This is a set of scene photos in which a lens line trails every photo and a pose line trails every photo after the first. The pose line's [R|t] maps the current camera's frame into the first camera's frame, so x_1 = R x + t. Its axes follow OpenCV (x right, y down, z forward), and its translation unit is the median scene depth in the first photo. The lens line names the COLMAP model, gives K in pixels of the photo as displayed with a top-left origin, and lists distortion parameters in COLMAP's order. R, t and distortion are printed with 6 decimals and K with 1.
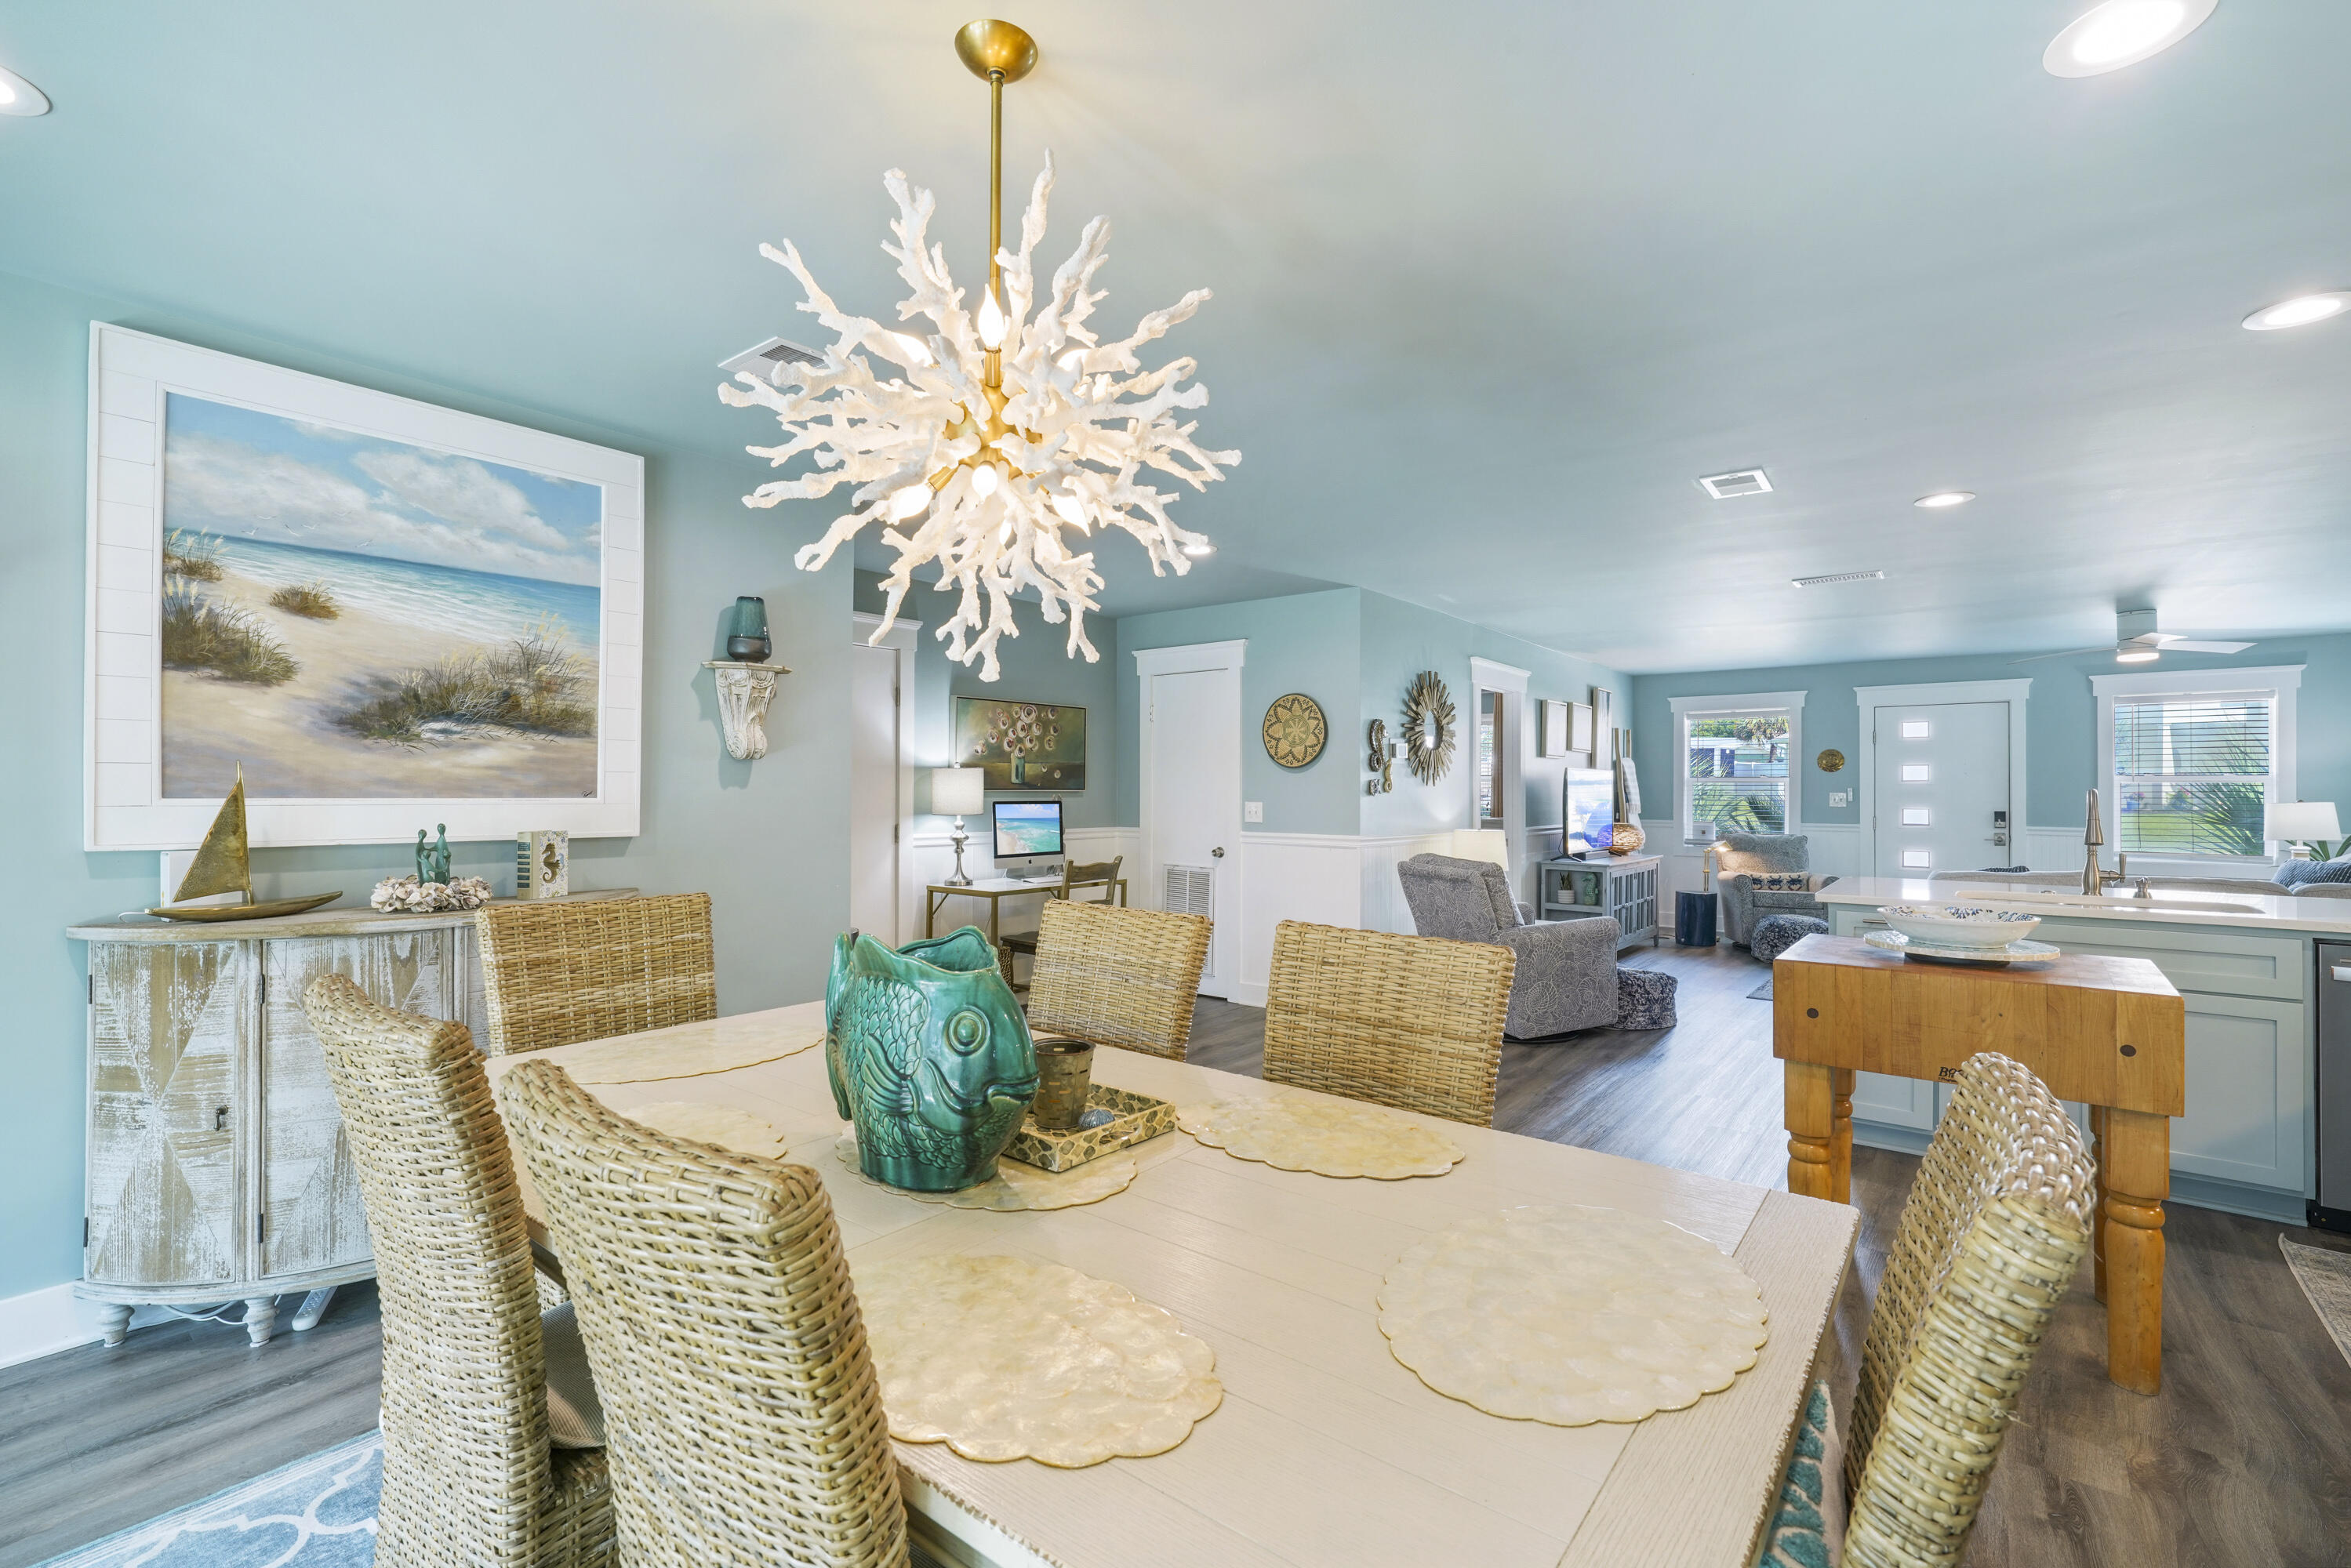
lens RADIAL K [[1031.2, 0, 1177.8], [0, 1031.2, 785.1], [0, 0, 1]] dist [-0.010702, 0.005365]
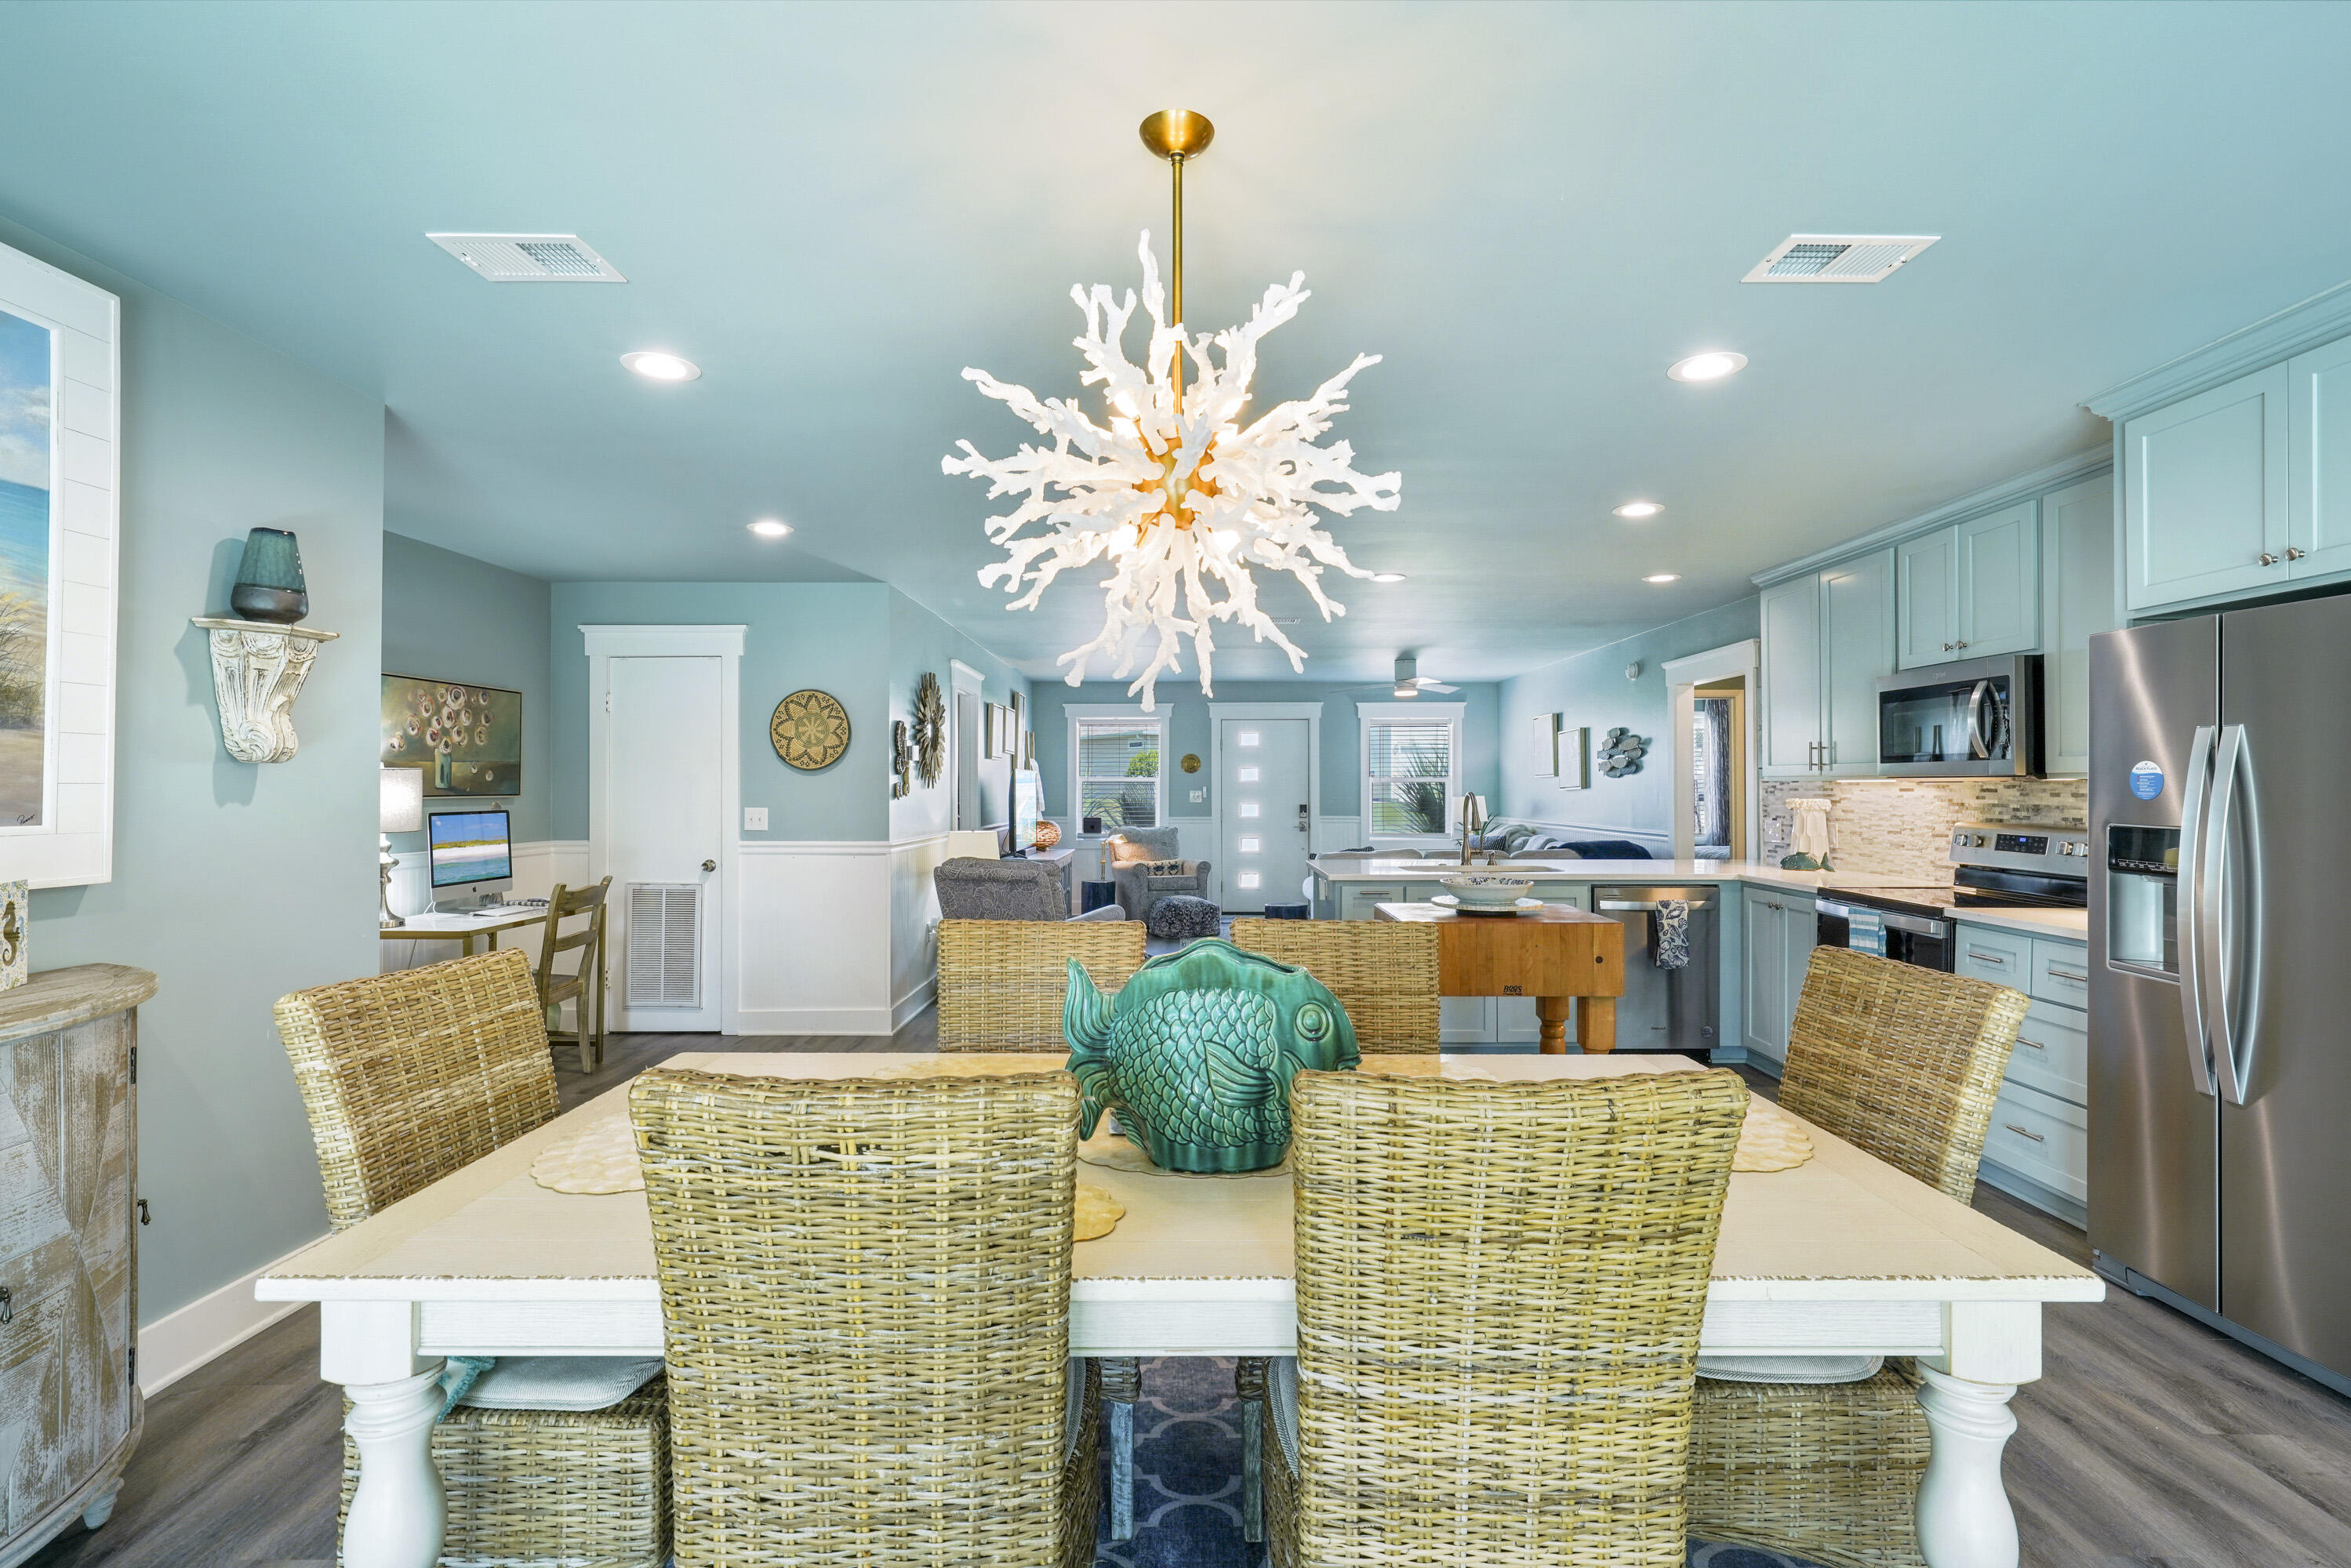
lens RADIAL K [[1098.7, 0, 1178.7], [0, 1098.7, 785.7], [0, 0, 1]] dist [0.001724, 0.000259]
pose [[0.785376, -0.003992, 0.619006, -0.248768], [0.000431, 0.999982, 0.005902, -0.008785], [-0.619019, -0.004368, 0.785364, 0.023511]]
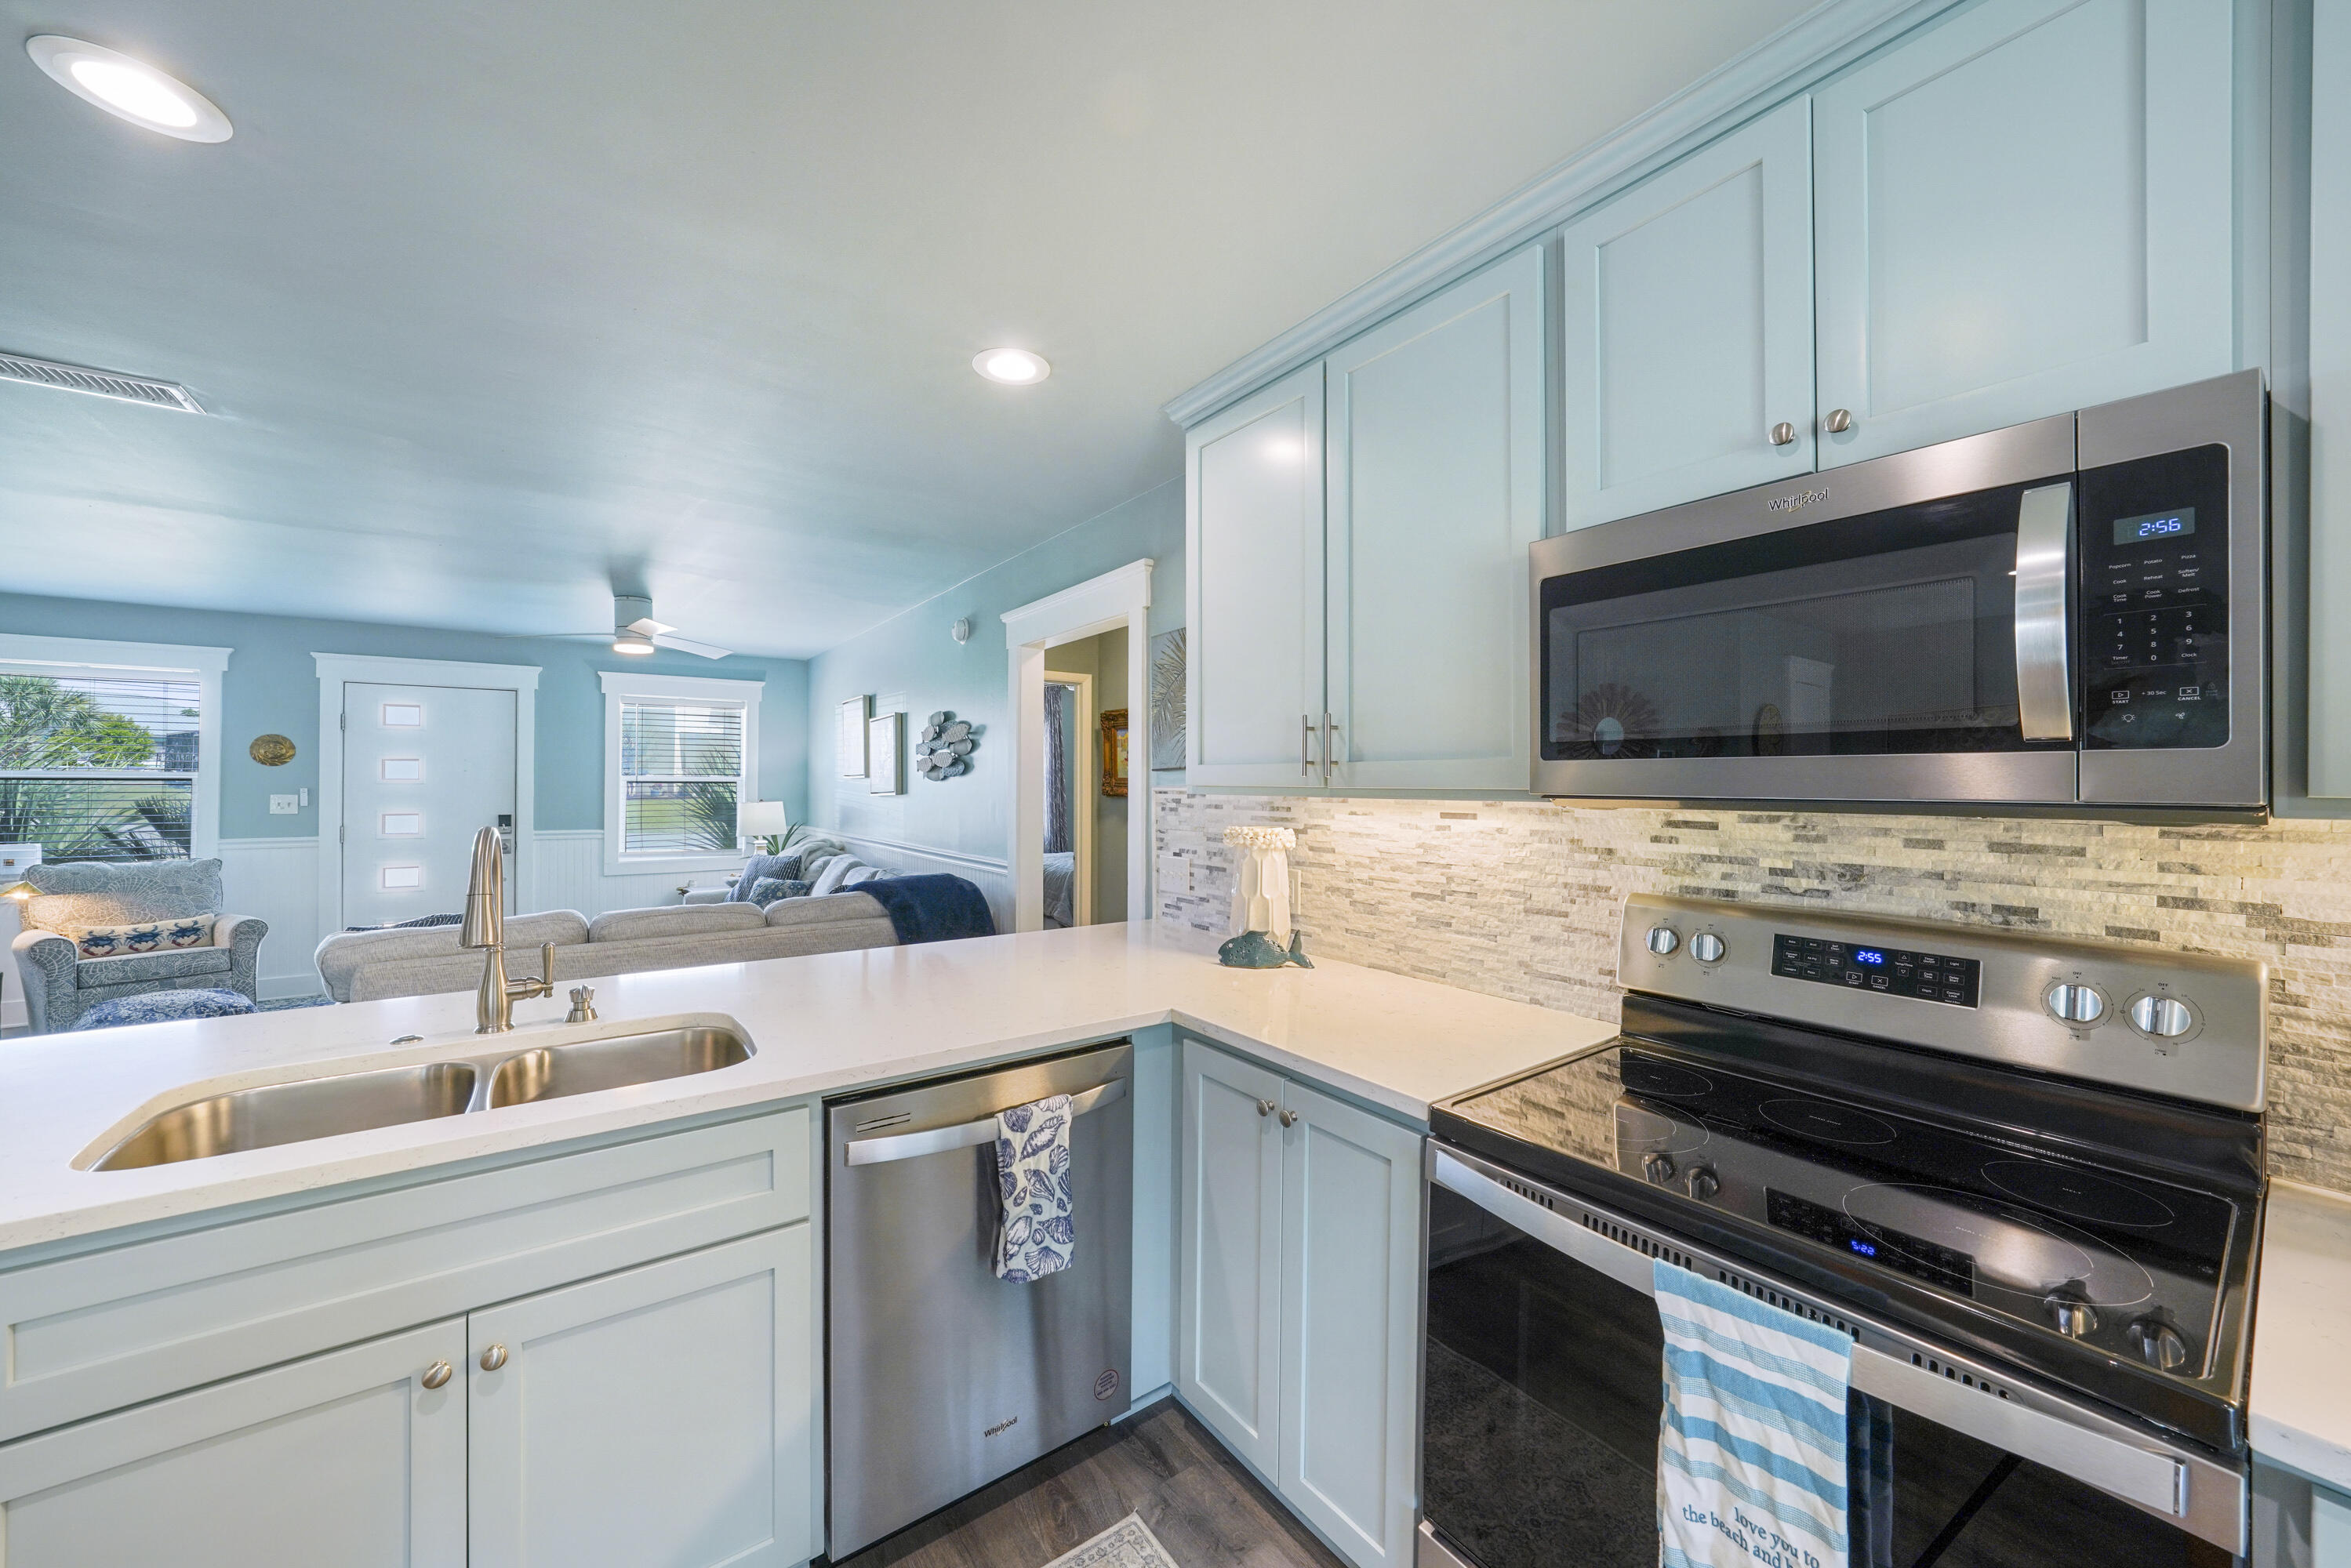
lens RADIAL K [[842.4, 0, 1194.7], [0, 842.4, 778.8], [0, 0, 1]] dist [-0.026768, 0.005478]
pose [[0.249433, 0.002920, 0.968388, 0.375719], [-0.008512, 0.999963, -0.000823, -0.013722], [-0.968355, -0.008037, 0.249448, 0.363036]]
